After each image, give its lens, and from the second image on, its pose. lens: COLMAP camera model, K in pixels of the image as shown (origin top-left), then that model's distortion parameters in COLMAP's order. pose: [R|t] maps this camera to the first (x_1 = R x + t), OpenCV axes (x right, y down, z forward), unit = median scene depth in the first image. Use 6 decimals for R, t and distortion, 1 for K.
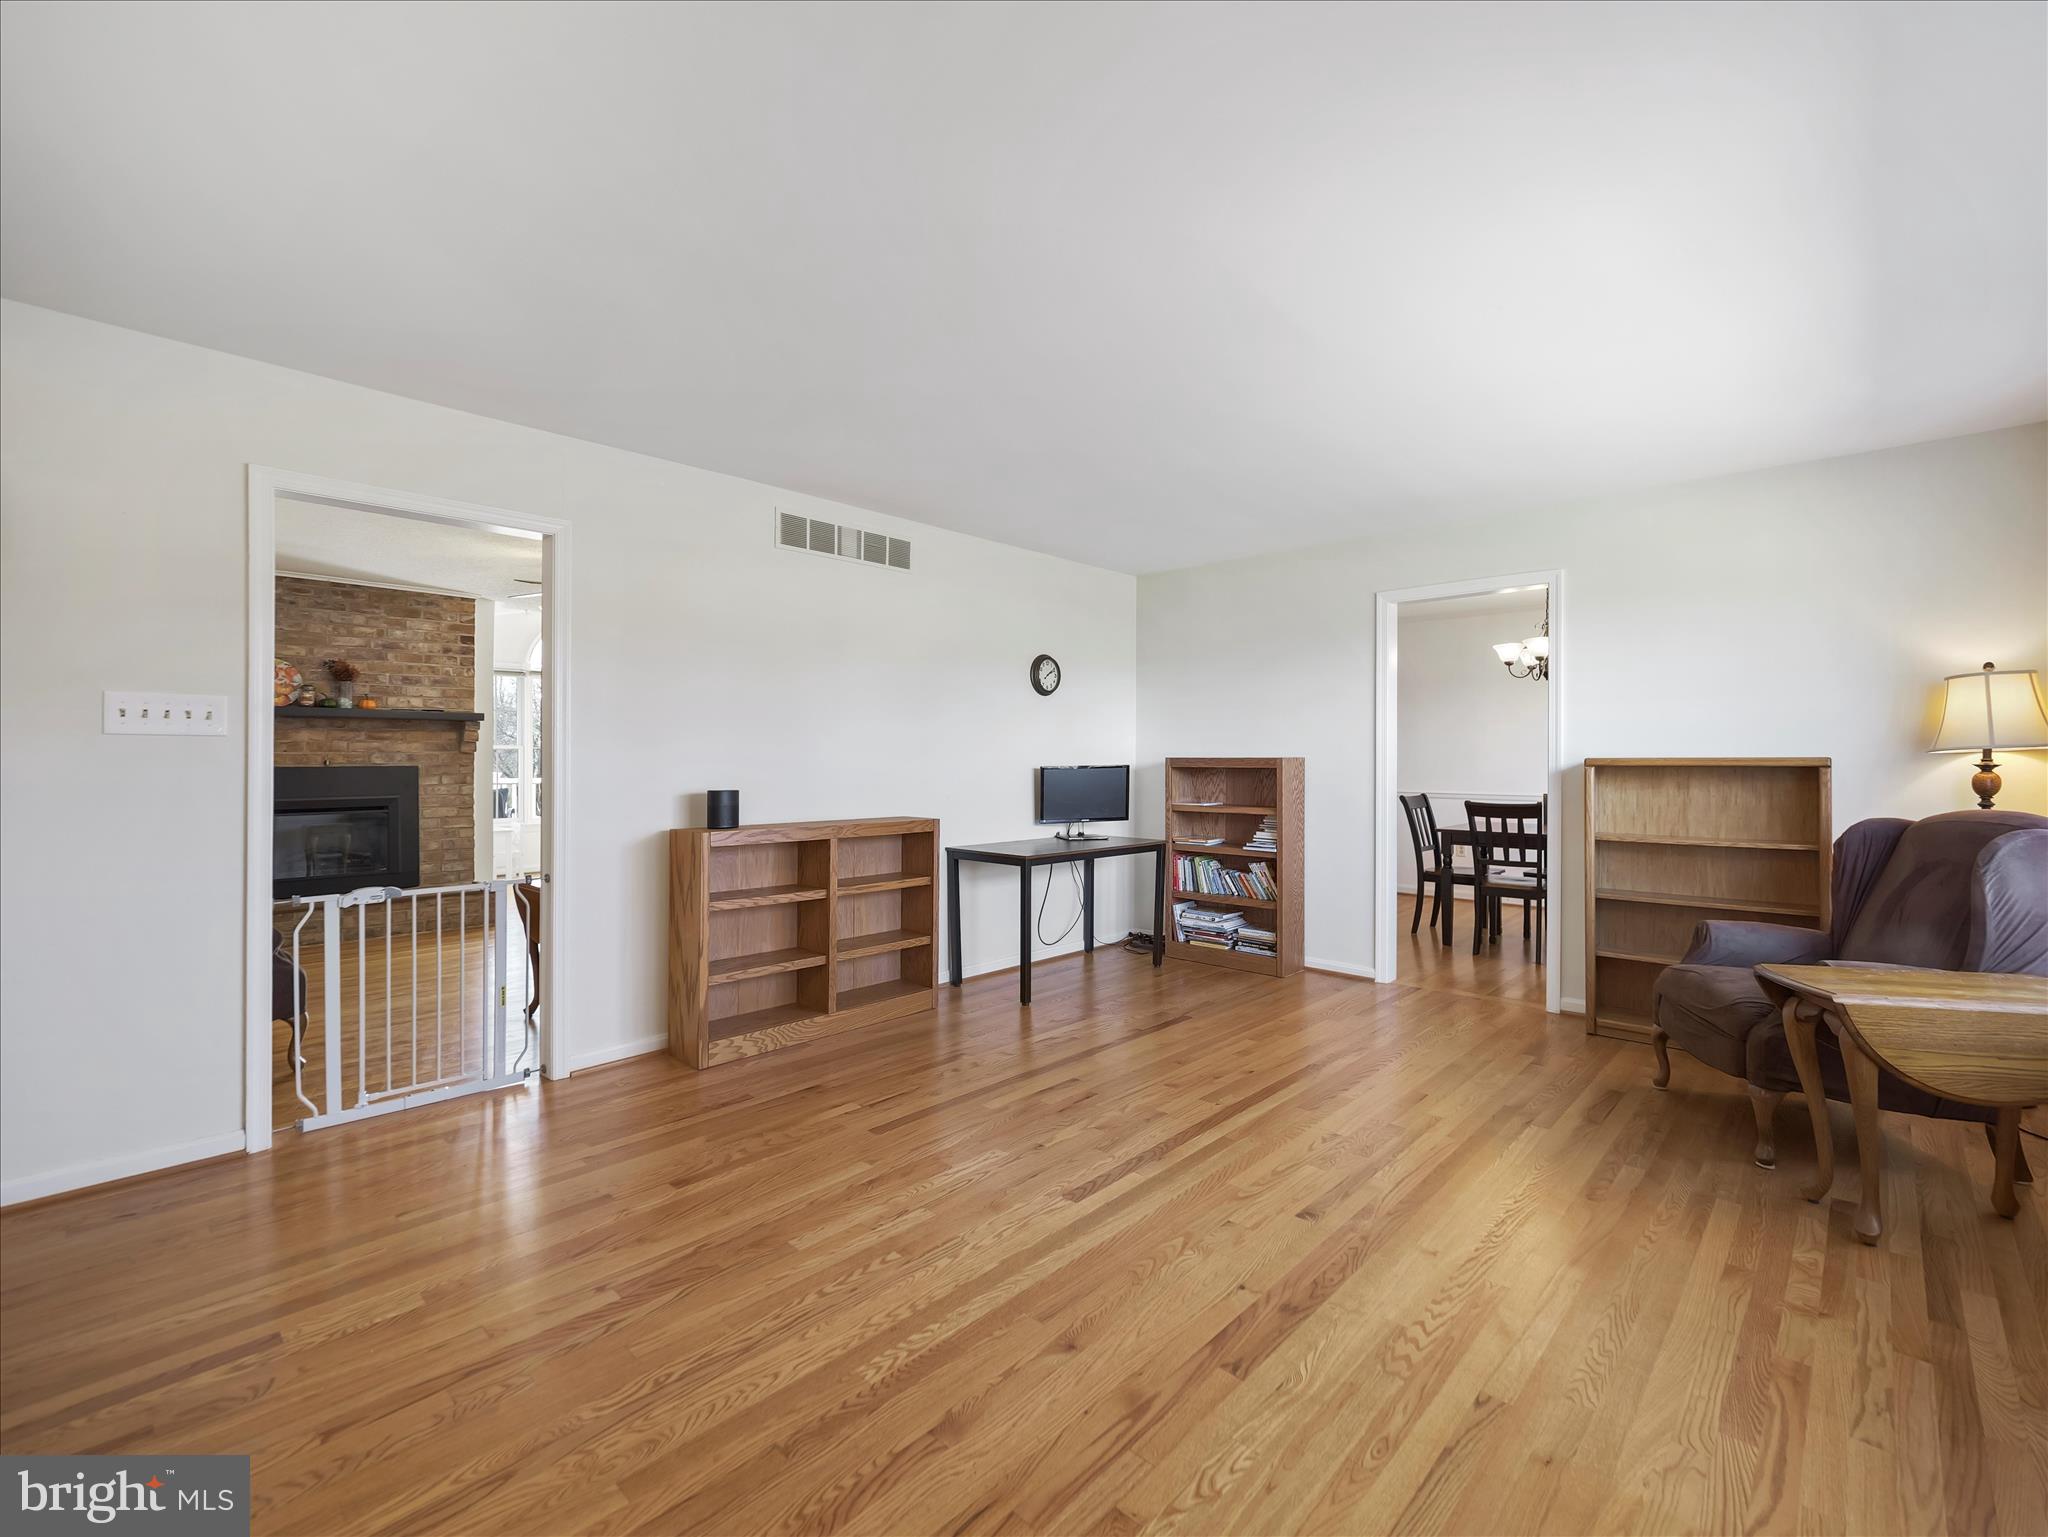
lens RADIAL K [[899.5, 0, 1028.4], [0, 899.5, 756.1], [0, 0, 1]] dist [0.001120, -0.000117]
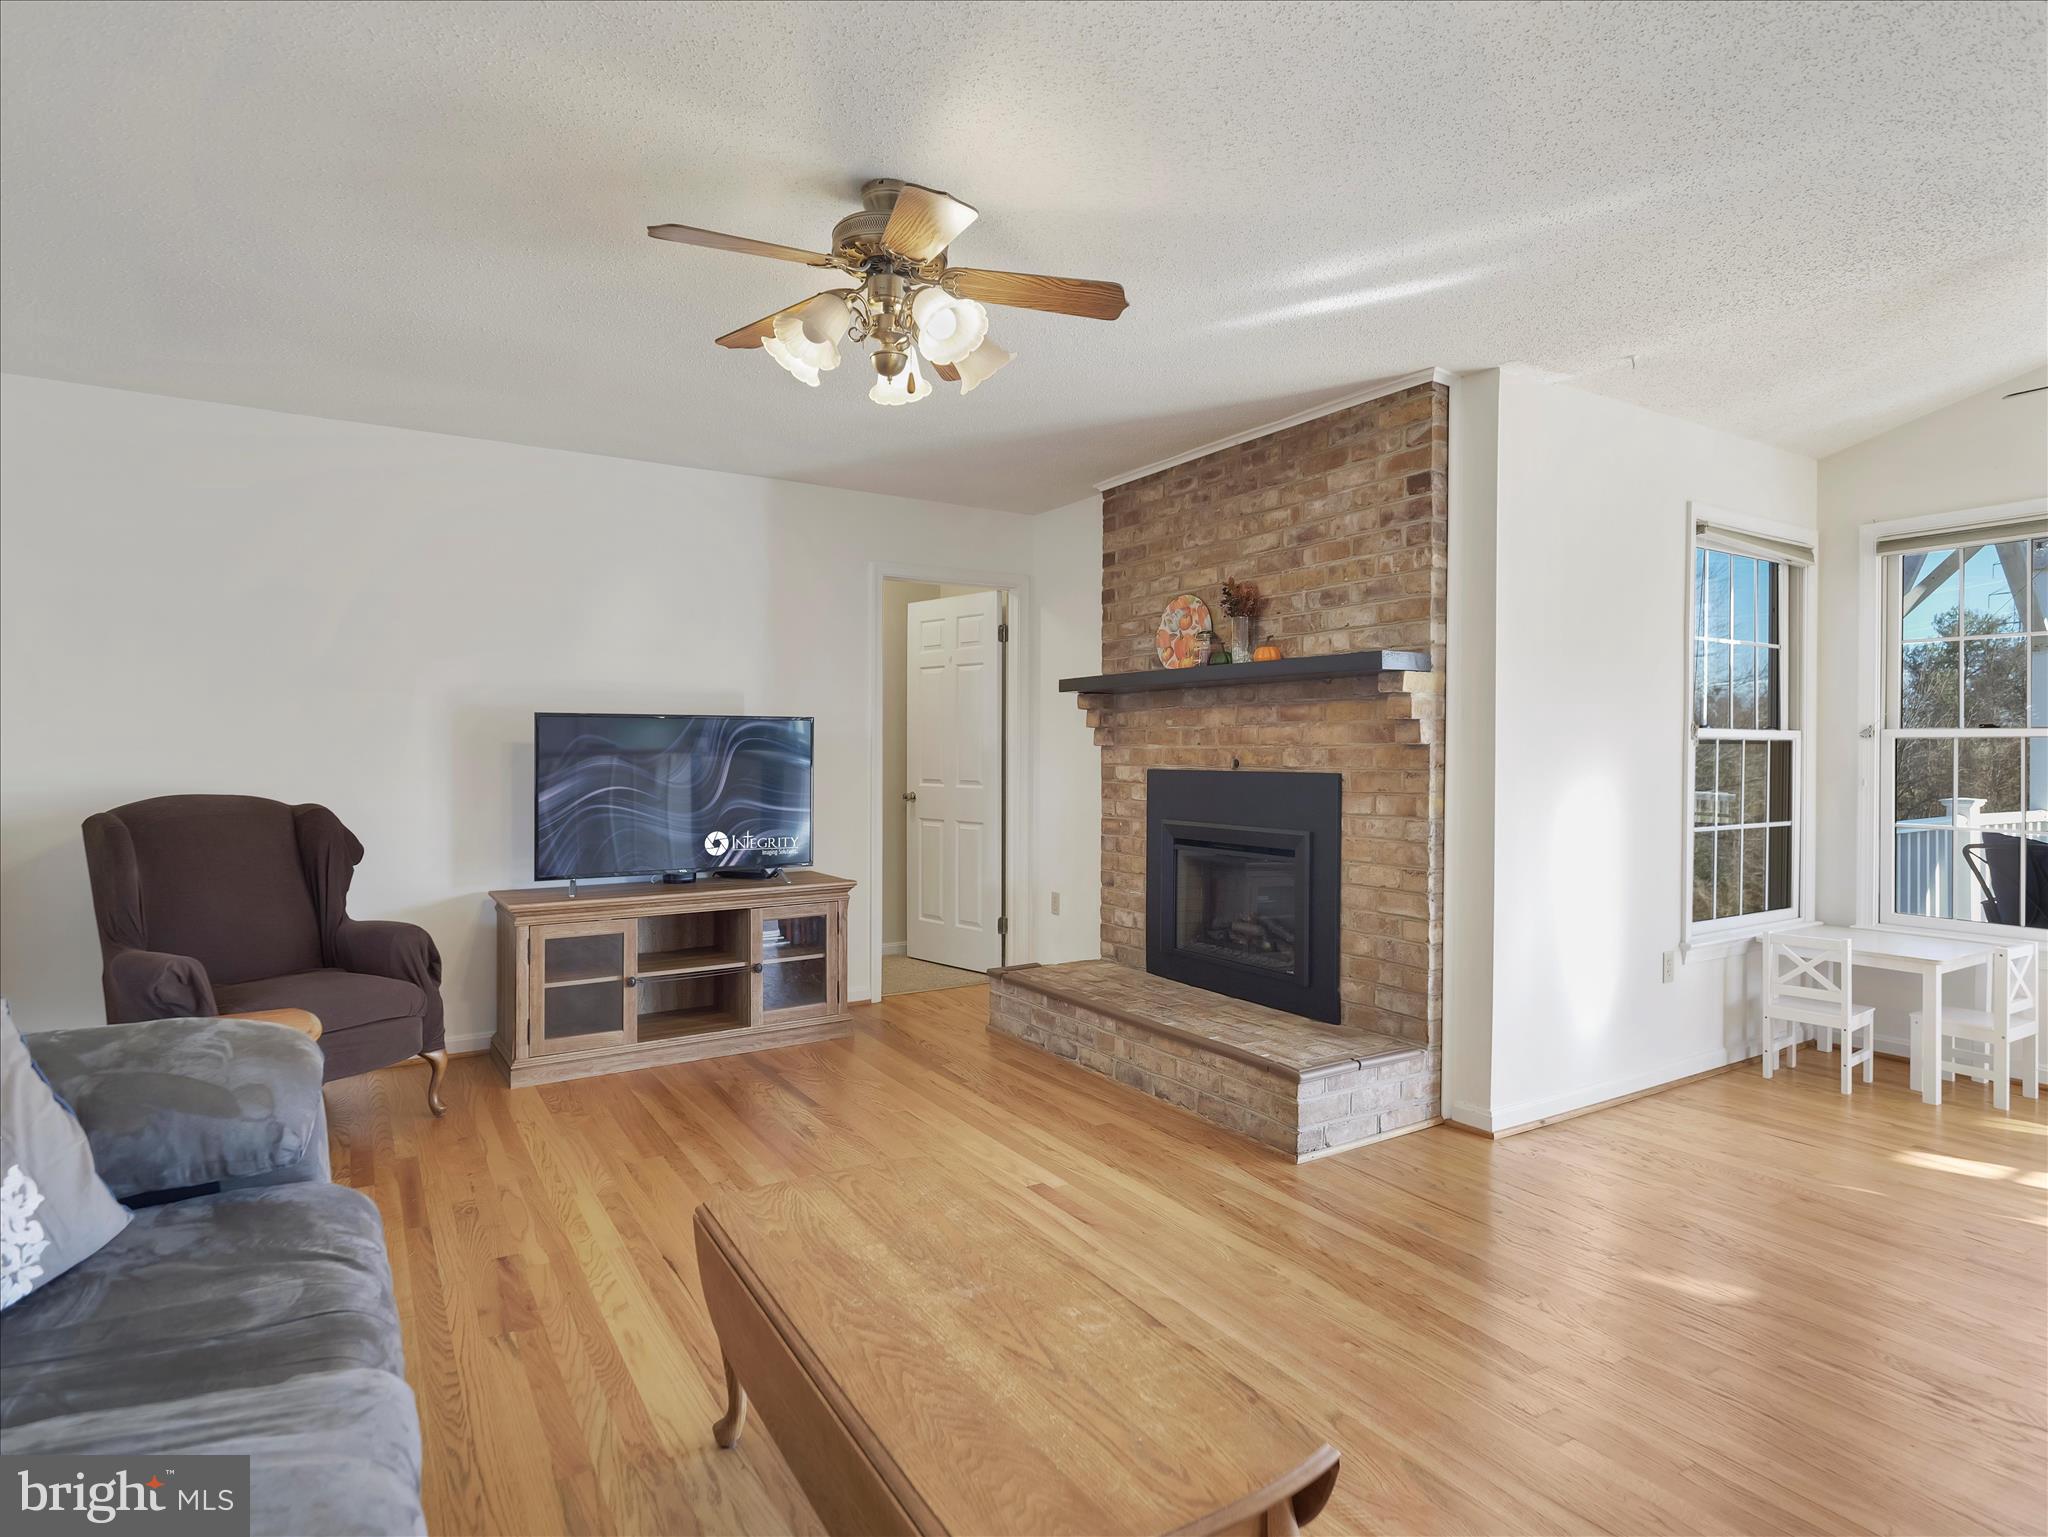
lens RADIAL K [[1101.1, 0, 1009.2], [0, 1101.1, 753.8], [0, 0, 1]] dist [0.000893, -0.001057]
pose [[-0.260675, -0.000830, -0.965426, -0.065853], [-0.004410, 0.999990, 0.000331, 0.001140], [0.965417, 0.004343, -0.260676, 0.986529]]
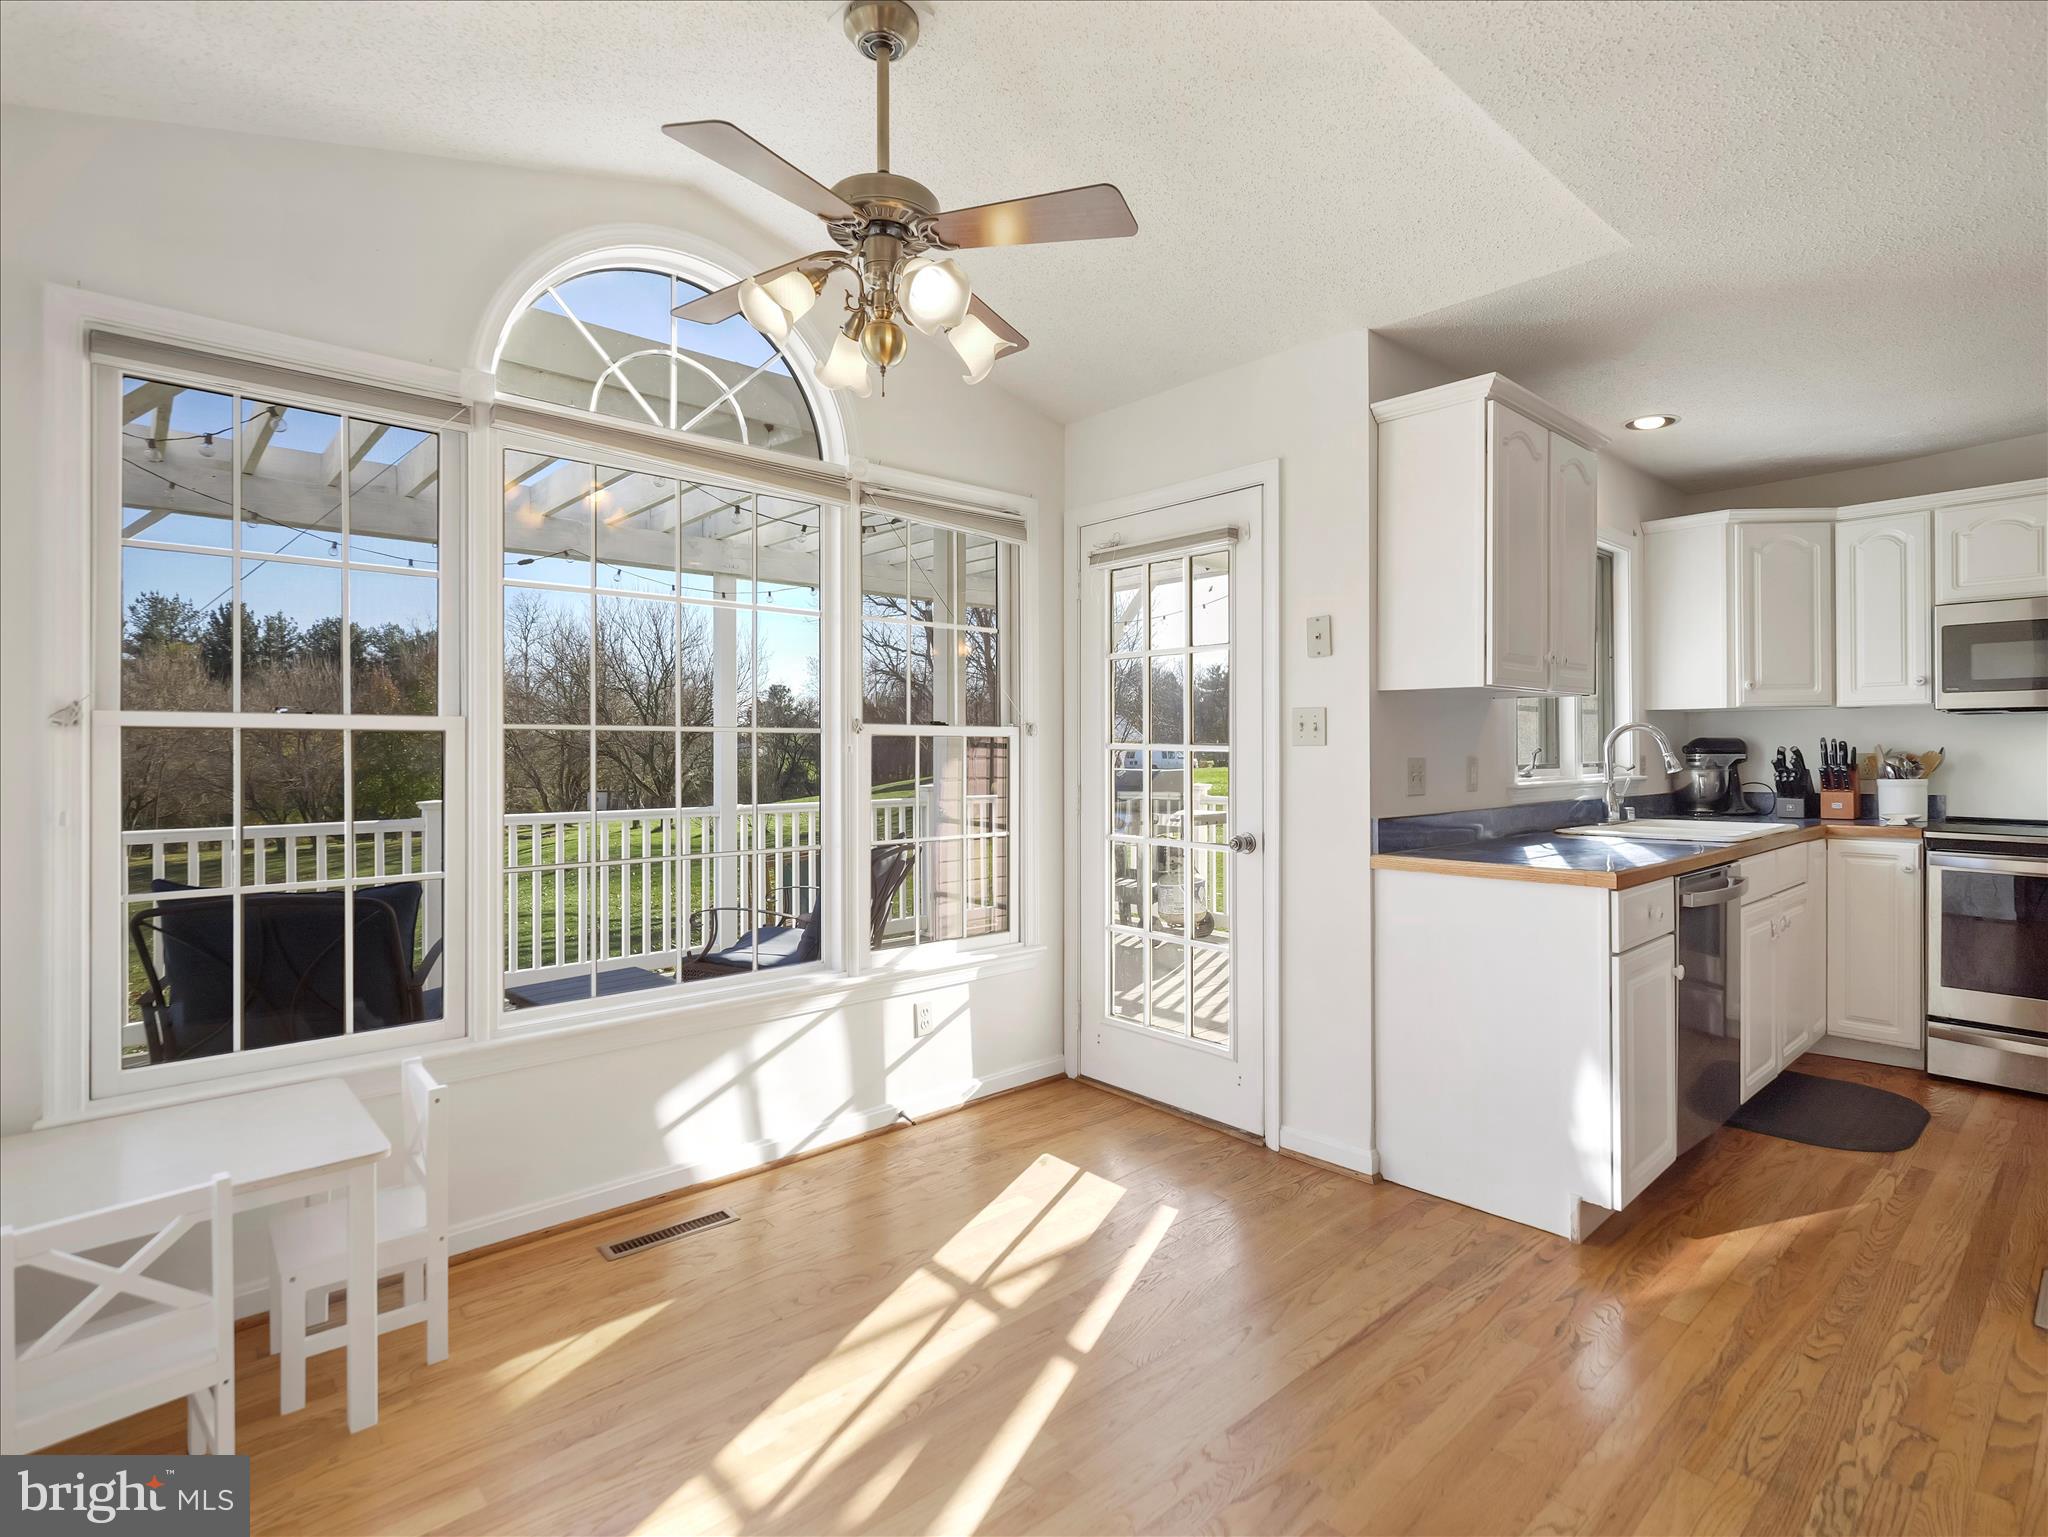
lens RADIAL K [[1018.4, 0, 1025.4], [0, 1018.4, 751.4], [0, 0, 1]] dist [-0.001368, -0.001545]
pose [[0.996576, -0.004884, -0.082535, -0.549001], [0.005112, 0.999984, 0.002555, -0.002902], [0.082521, -0.002968, 0.996585, 1.040404]]
